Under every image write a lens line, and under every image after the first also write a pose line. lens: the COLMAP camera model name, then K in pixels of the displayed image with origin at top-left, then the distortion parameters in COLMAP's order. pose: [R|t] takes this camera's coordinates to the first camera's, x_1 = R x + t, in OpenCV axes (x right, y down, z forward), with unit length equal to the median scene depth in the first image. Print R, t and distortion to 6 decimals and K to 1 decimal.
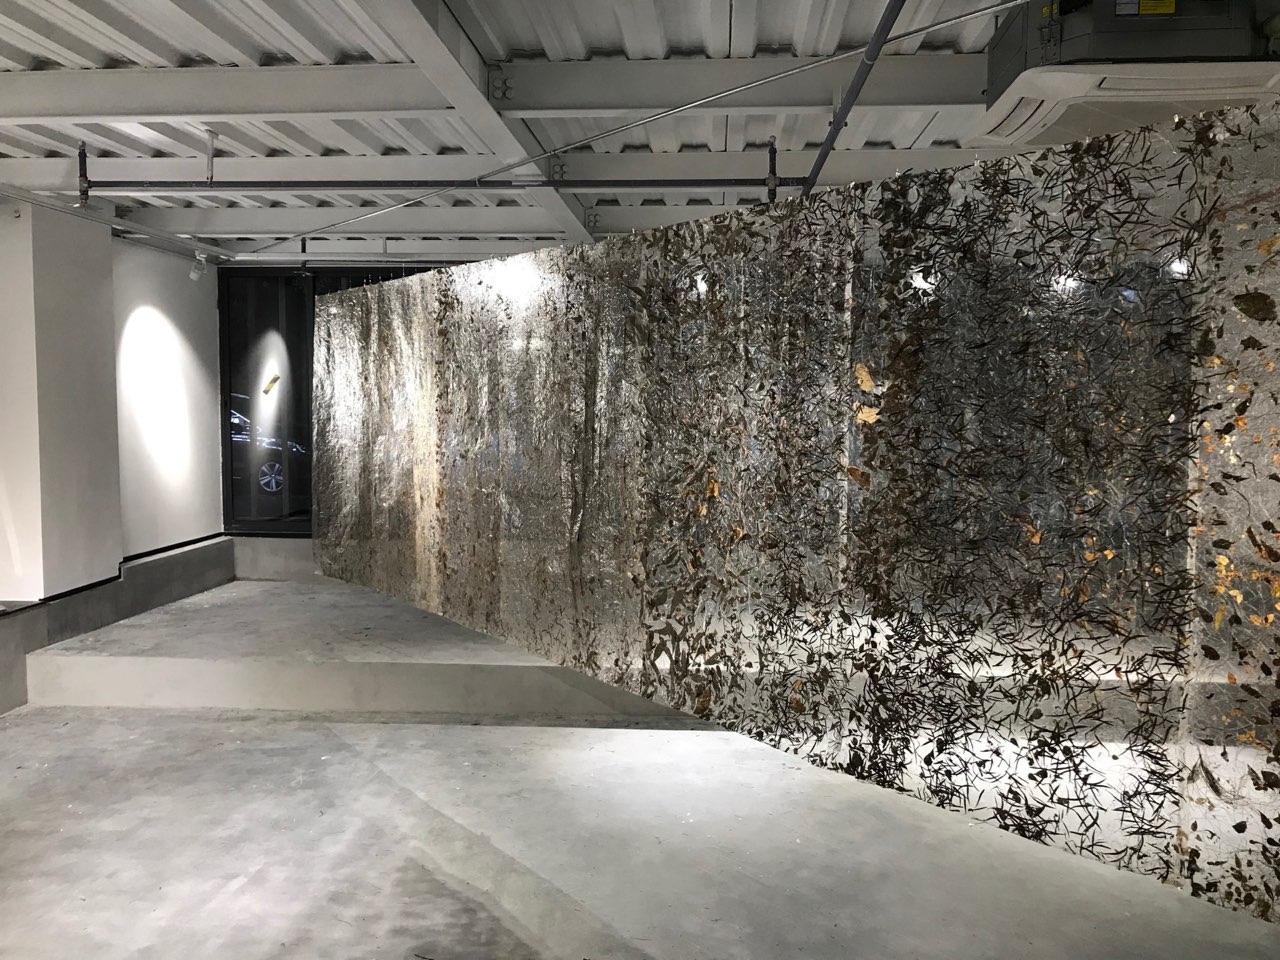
lens RADIAL K [[1031.7, 0, 624.3], [0, 1031.7, 469.0], [0, 0, 1]] dist [0.009649, -0.012885]
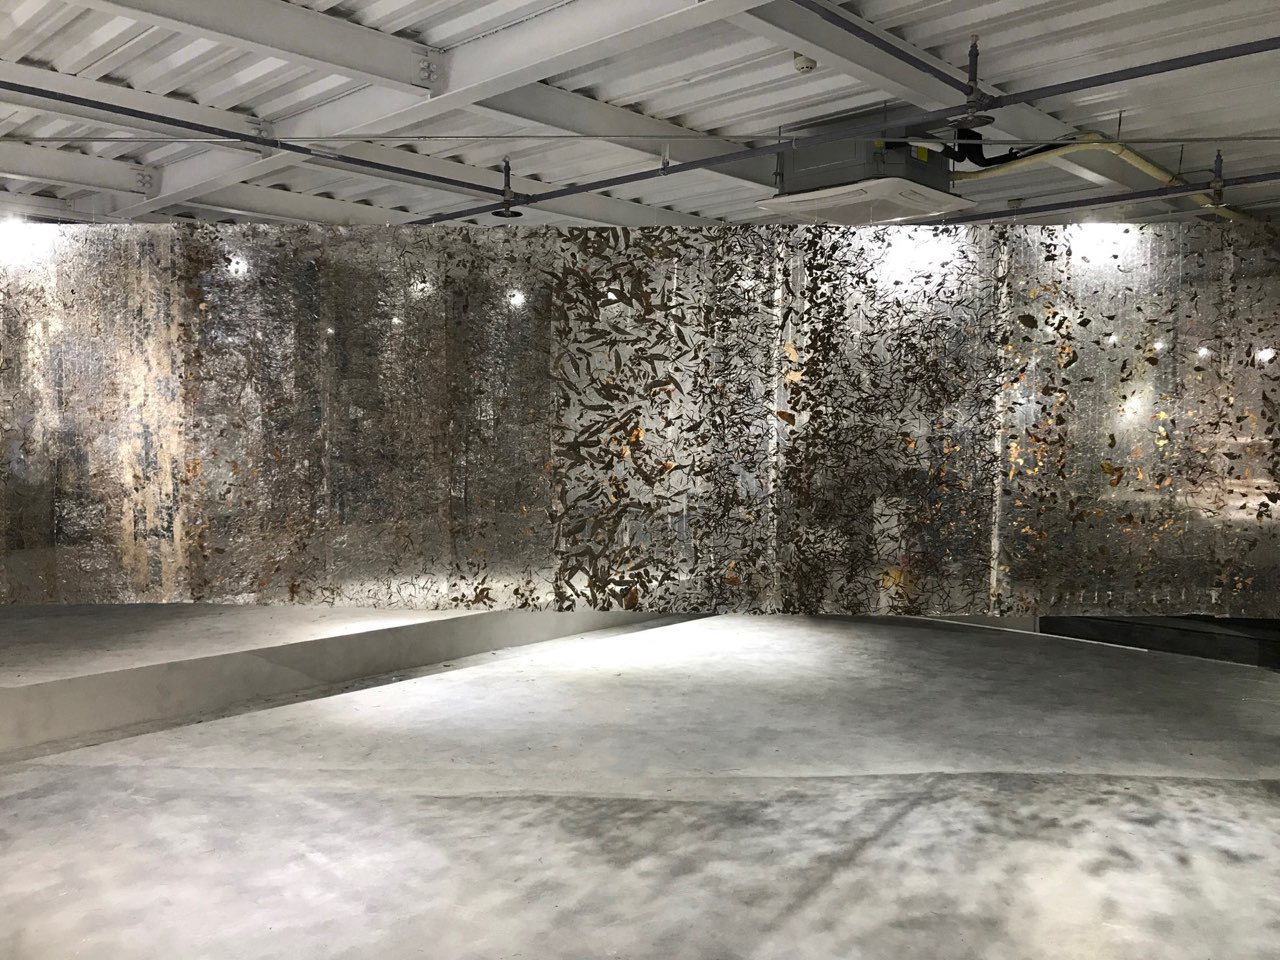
lens RADIAL K [[1052.1, 0, 610.1], [0, 1052.1, 480.0], [0, 0, 1]] dist [0.078952, -0.192143]
pose [[0.642017, -0.039956, 0.765648, -1.148177], [0.047762, 0.998786, 0.012072, 0.070218], [-0.765201, 0.028818, 0.643146, 0.199386]]
